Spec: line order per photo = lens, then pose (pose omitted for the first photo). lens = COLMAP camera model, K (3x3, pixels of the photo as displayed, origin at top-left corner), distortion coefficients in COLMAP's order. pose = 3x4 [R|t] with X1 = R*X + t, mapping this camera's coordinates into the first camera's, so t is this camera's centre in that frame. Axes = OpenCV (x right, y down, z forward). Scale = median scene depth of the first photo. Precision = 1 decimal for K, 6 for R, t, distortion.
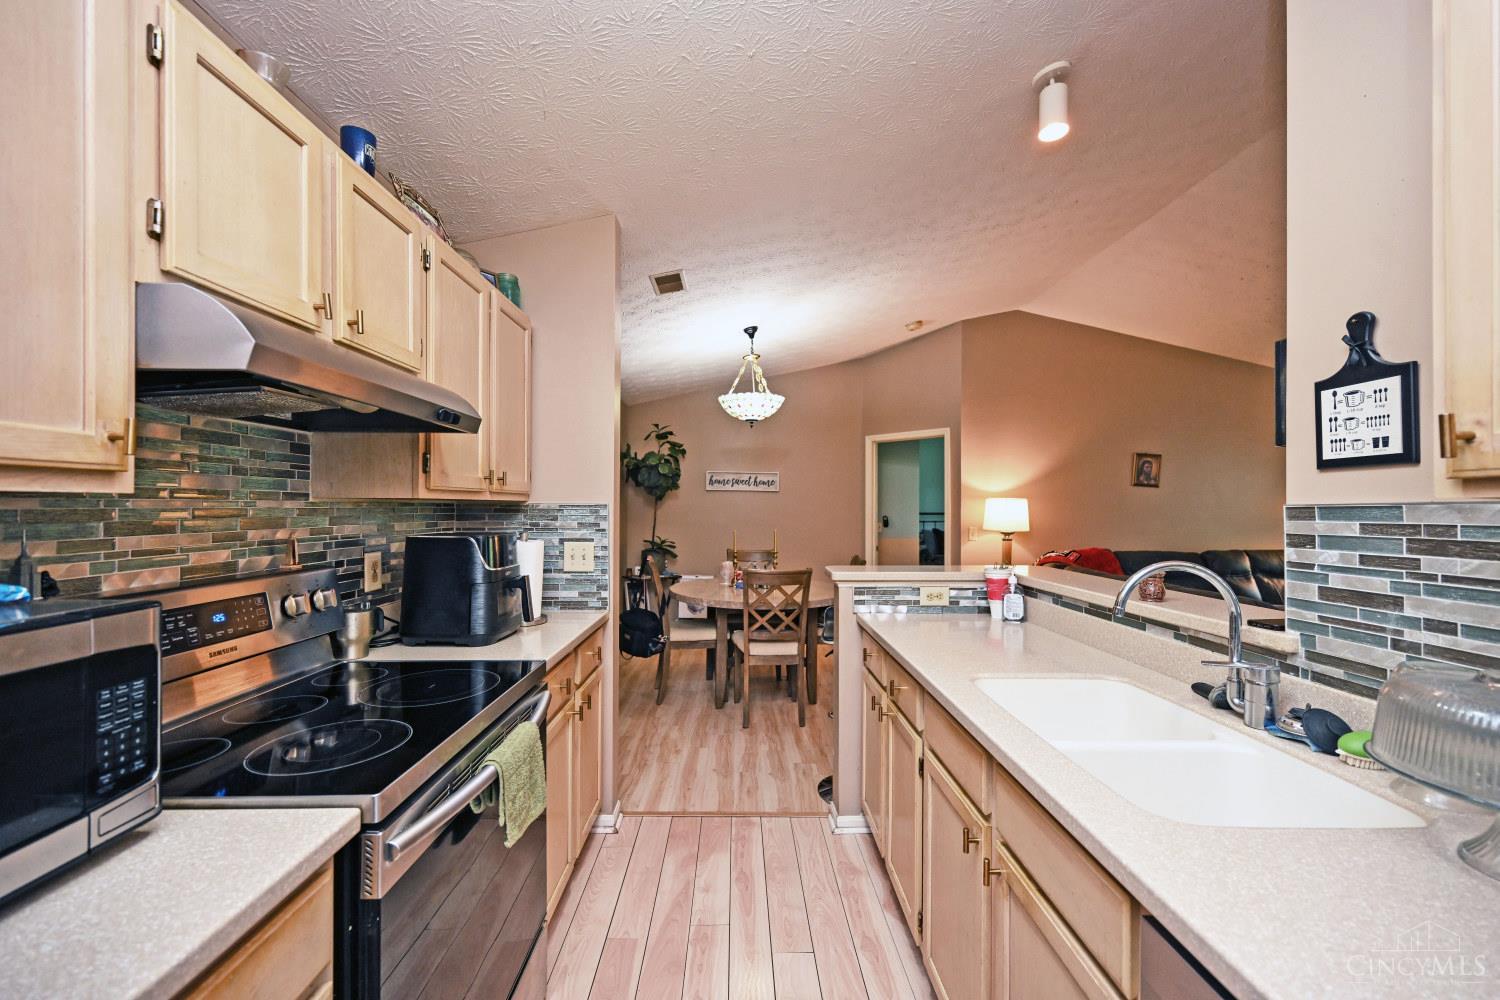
lens RADIAL K [[590.9, 0, 750.0], [0, 590.9, 500.0], [0, 0, 1]] dist [-0.000024, -0.000066]
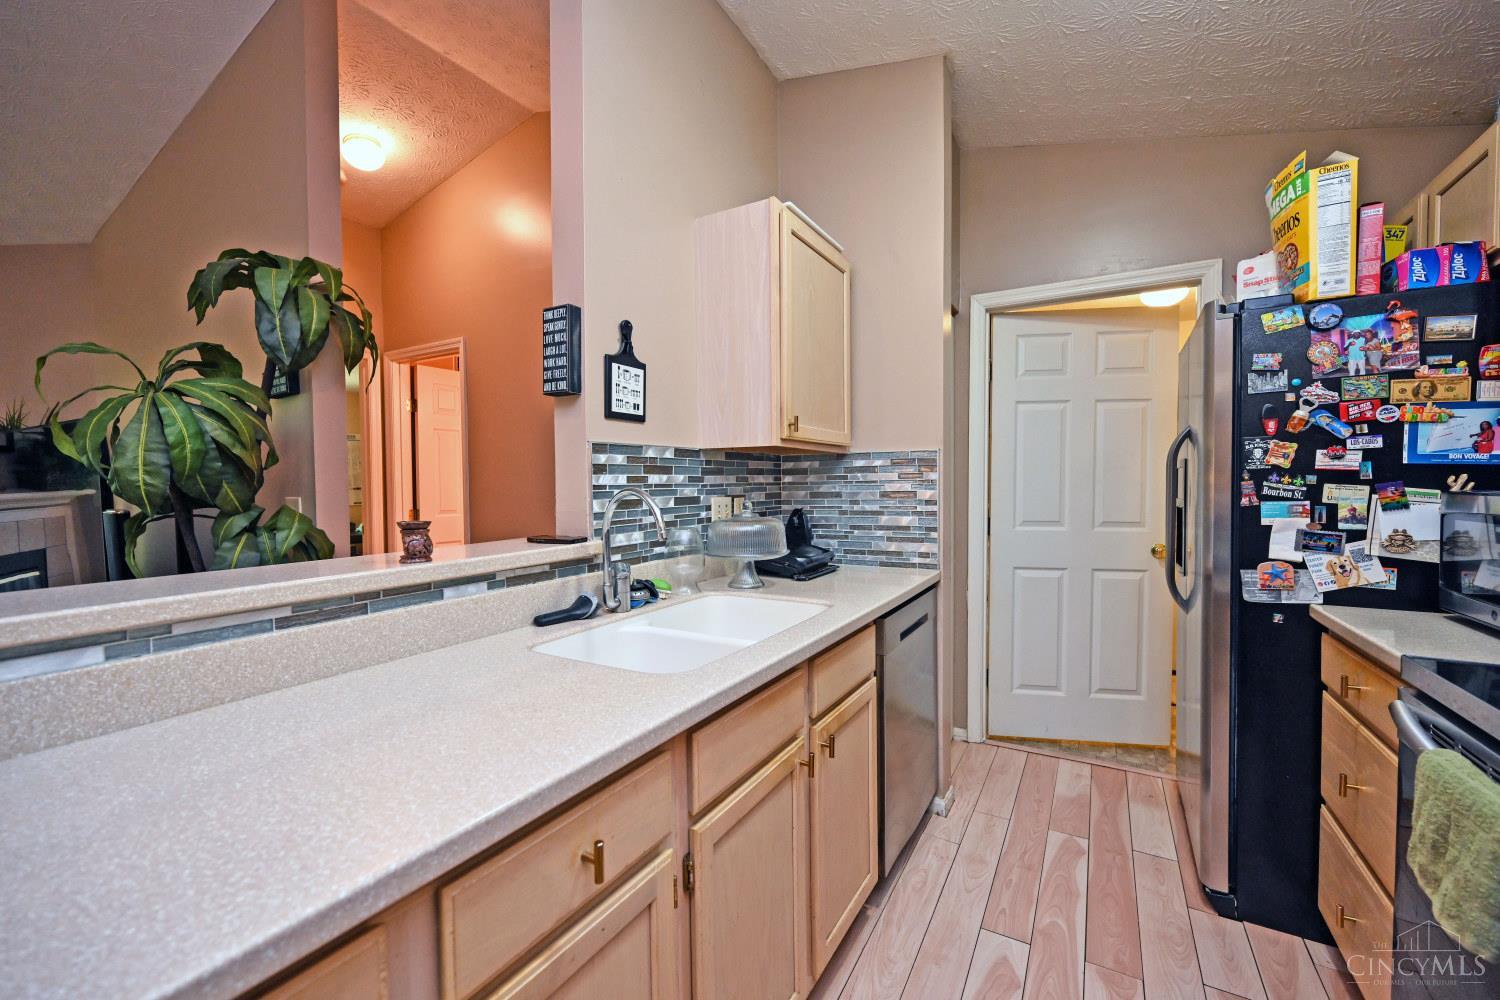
lens RADIAL K [[590.9, 0, 750.0], [0, 590.9, 500.0], [0, 0, 1]] dist [-0.000024, -0.000066]
pose [[-0.839041, -0.017742, 0.543779, -0.083091], [-0.005359, 0.999689, 0.024347, 0.104140], [-0.544042, 0.017514, -0.838875, 1.927591]]
